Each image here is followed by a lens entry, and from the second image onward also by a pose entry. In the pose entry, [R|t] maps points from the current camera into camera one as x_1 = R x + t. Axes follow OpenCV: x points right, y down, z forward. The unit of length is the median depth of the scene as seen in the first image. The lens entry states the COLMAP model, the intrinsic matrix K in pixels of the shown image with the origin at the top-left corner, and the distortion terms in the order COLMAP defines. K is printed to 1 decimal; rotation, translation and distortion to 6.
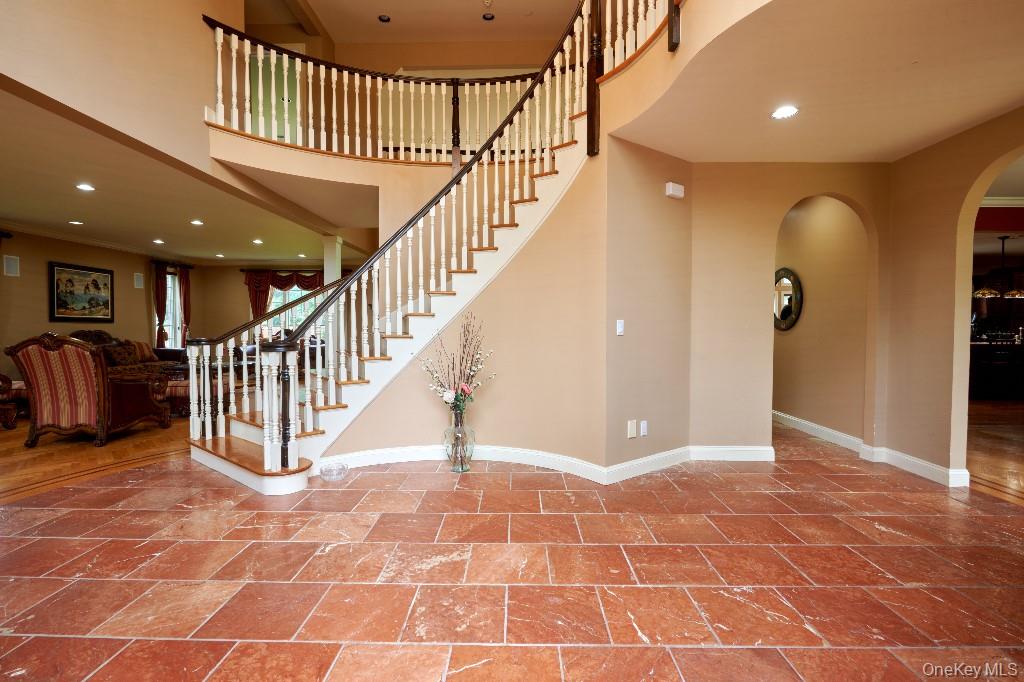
lens RADIAL K [[469.9, 0, 505.9], [0, 469.9, 340.2], [0, 0, 1]] dist [-0.001900, -0.000032]
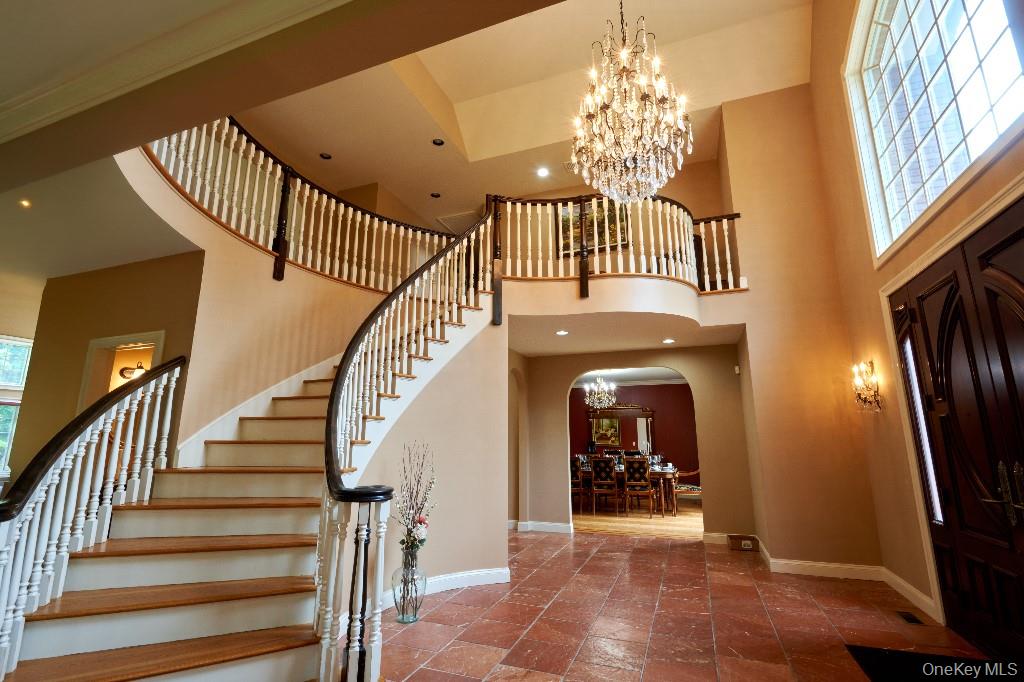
lens RADIAL K [[469.9, 0, 508.1], [0, 469.9, 344.2], [0, 0, 1]] dist [-0.001900, -0.000032]
pose [[0.339708, 0.191238, 0.920884, -1.074679], [0.027944, 0.976626, -0.213123, -0.046789], [-0.940116, 0.098133, 0.326423, 0.532107]]
